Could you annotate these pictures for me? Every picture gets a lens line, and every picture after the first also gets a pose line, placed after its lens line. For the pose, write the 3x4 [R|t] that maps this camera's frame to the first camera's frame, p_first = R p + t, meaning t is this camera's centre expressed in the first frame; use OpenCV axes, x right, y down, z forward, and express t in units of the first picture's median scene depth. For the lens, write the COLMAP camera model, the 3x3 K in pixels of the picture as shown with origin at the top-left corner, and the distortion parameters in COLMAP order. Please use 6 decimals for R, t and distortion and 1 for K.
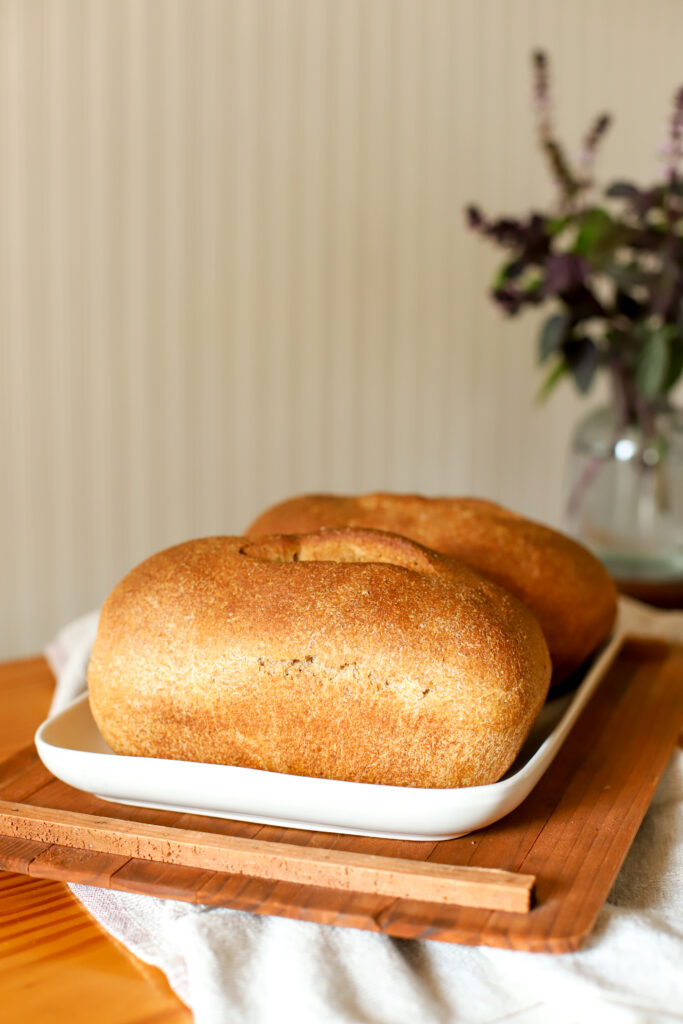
lens RADIAL K [[1593.4, 0, 341.5], [0, 1593.4, 512.0], [0, 0, 1]] dist [-0.150476, -0.121060]
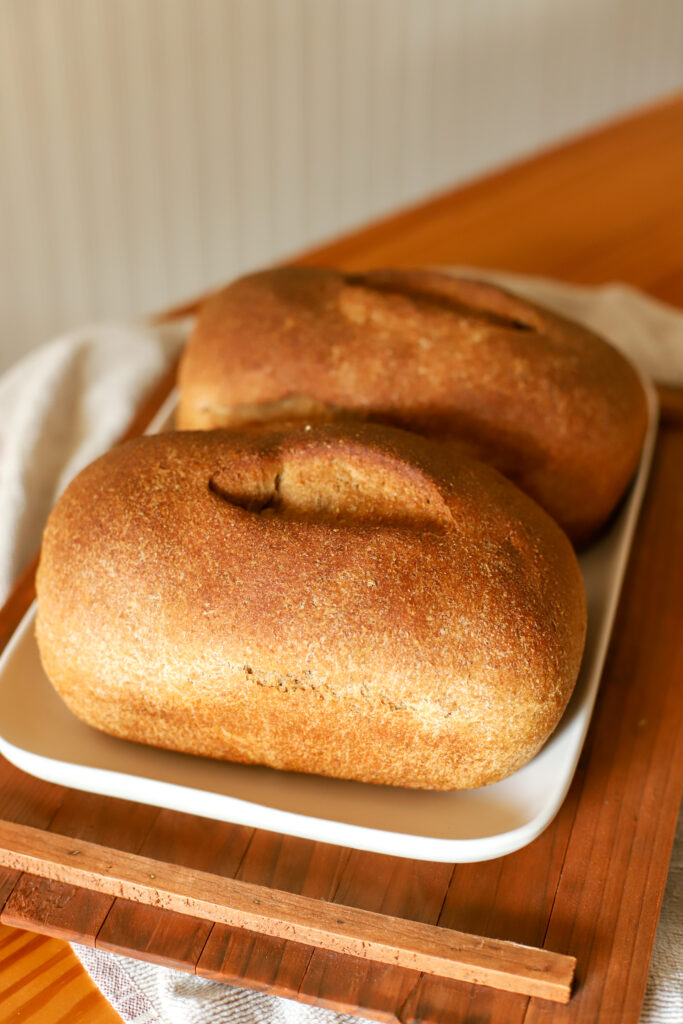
lens RADIAL K [[1593.4, 0, 341.5], [0, 1593.4, 512.0], [0, 0, 1]] dist [-0.150476, -0.121060]
pose [[0.998519, -0.038182, 0.038756, -0.030895], [0.016124, 0.888047, 0.459470, -0.358348], [-0.051960, -0.458164, 0.887348, 0.296733]]
